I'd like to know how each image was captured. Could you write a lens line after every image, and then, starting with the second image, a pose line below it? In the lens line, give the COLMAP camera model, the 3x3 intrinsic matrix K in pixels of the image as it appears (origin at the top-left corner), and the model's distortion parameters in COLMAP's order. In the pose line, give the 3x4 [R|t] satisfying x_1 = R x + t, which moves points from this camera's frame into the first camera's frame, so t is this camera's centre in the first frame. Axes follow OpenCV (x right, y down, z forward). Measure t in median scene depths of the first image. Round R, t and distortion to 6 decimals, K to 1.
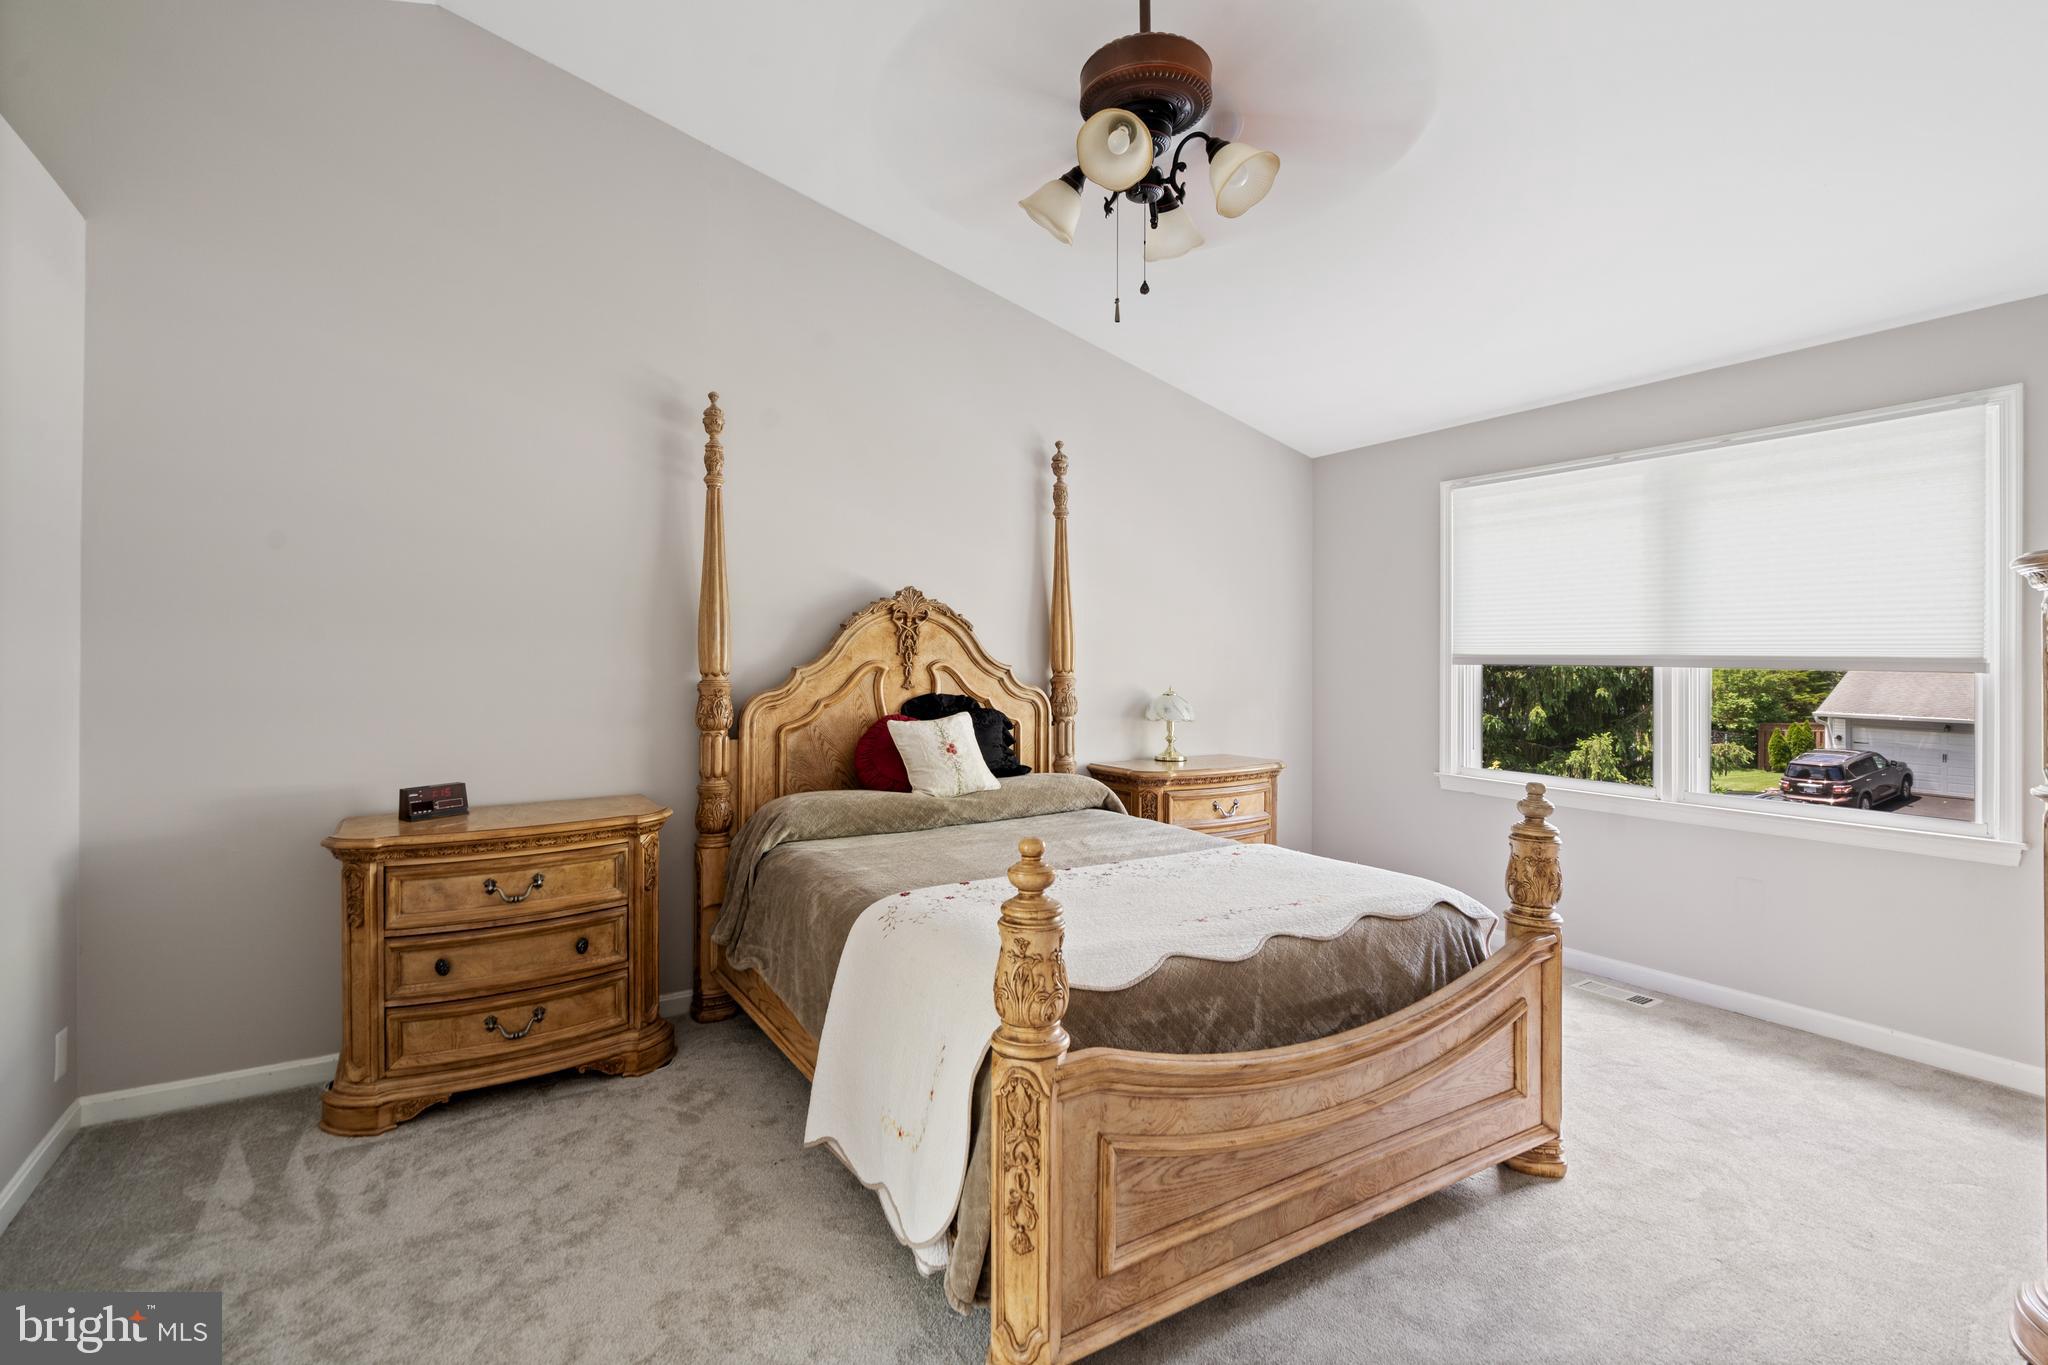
lens RADIAL K [[943.8, 0, 1024.9], [0, 943.8, 671.3], [0, 0, 1]] dist [-0.011626, 0.000651]
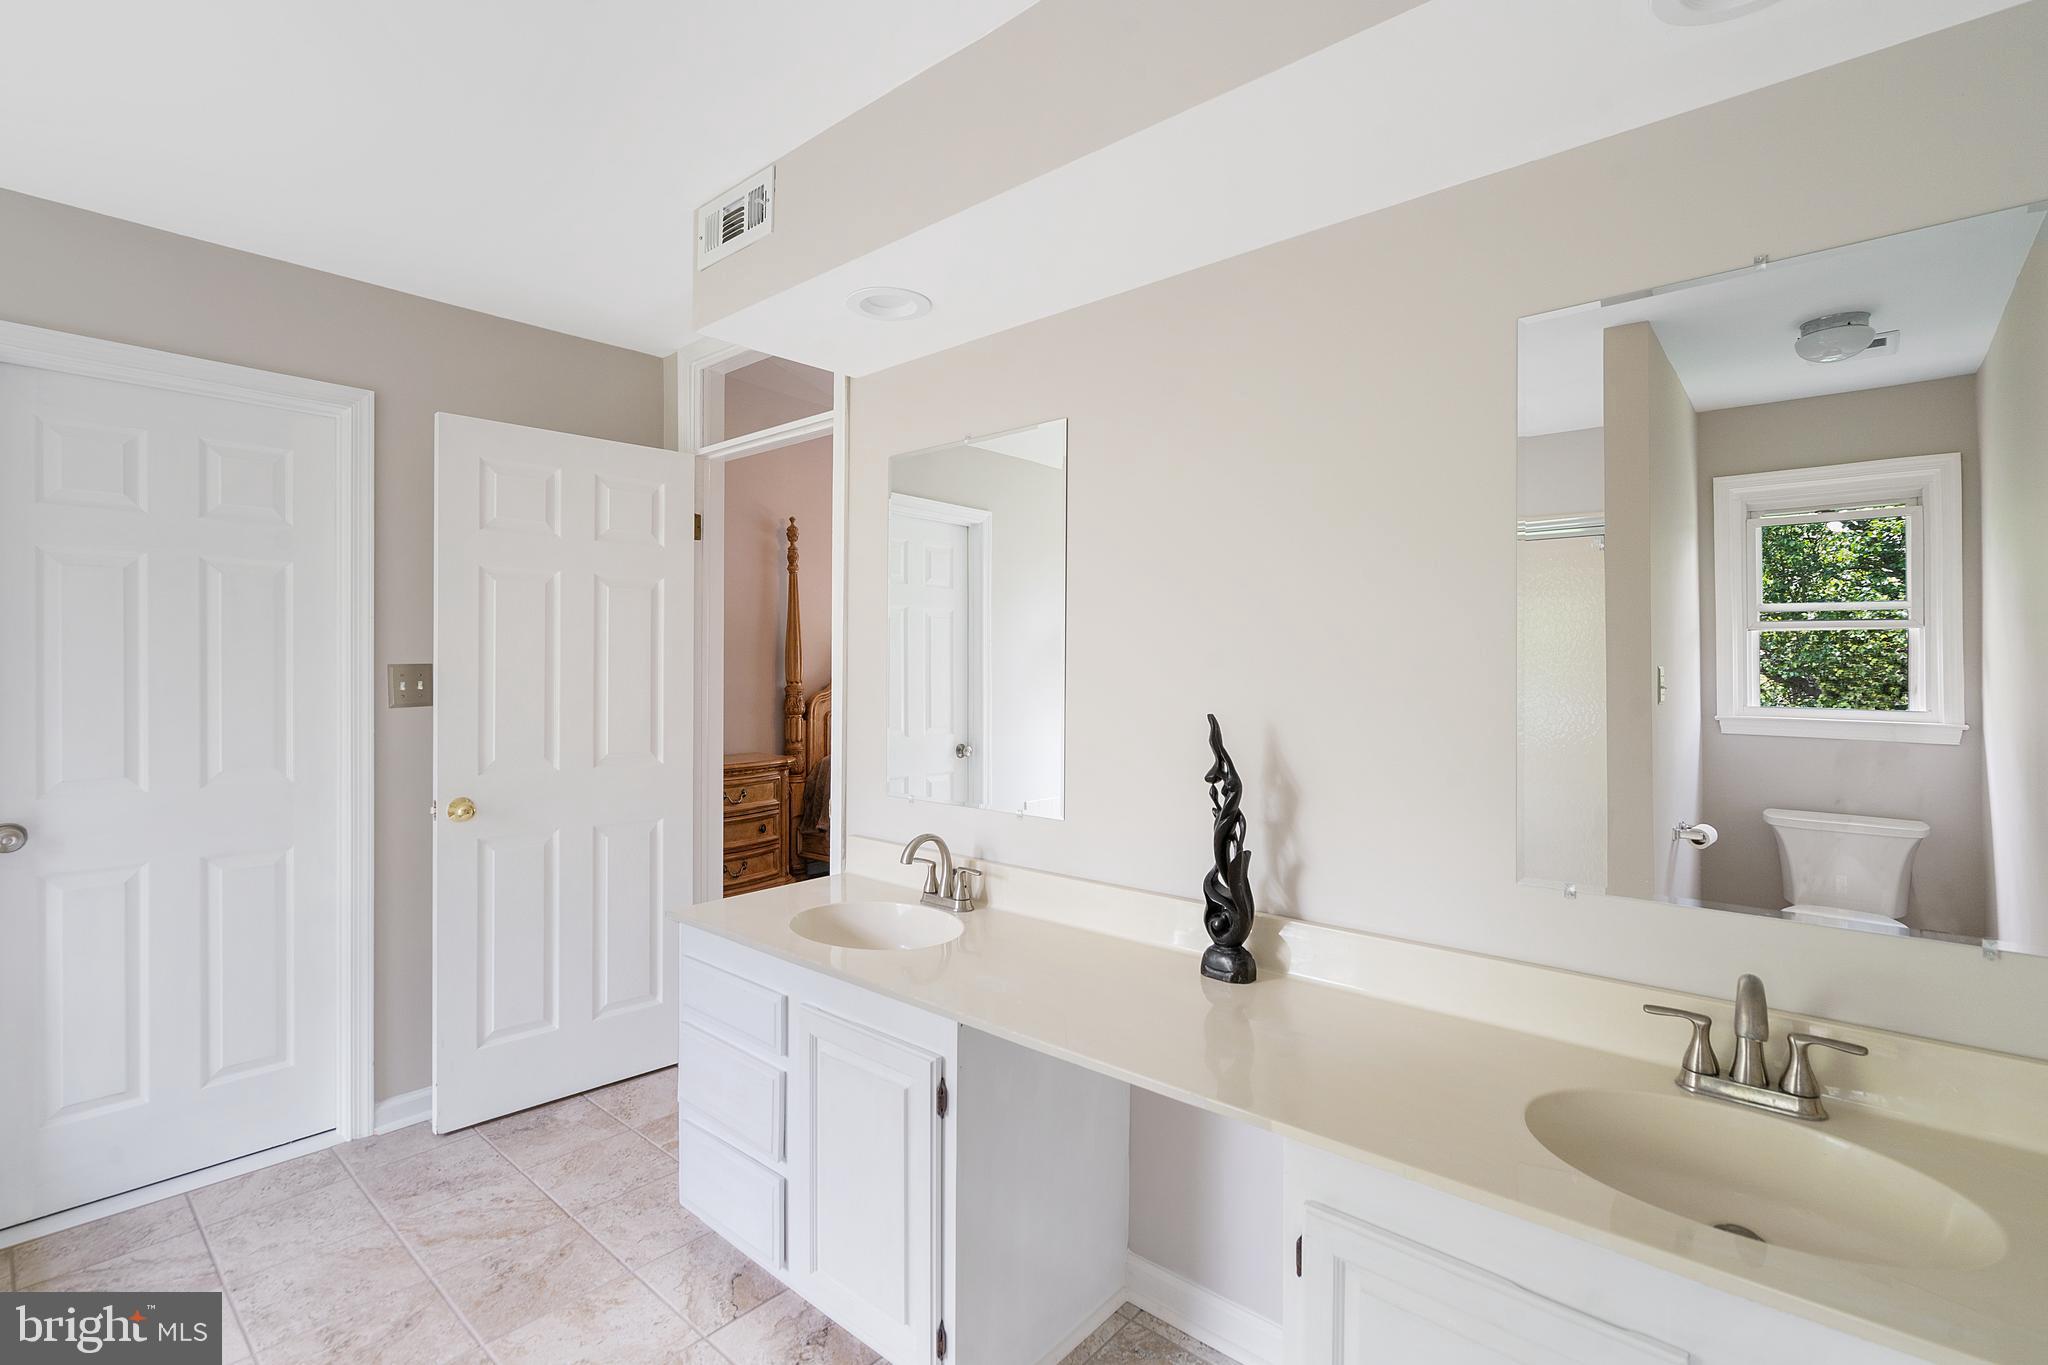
lens RADIAL K [[943.8, 0, 1020.9], [0, 943.8, 677.8], [0, 0, 1]] dist [-0.011626, 0.000651]
pose [[0.956296, 0.001773, 0.292395, -0.512162], [-0.000731, 0.999993, -0.003671, 0.001011], [-0.292399, 0.003297, 0.956291, -0.895995]]
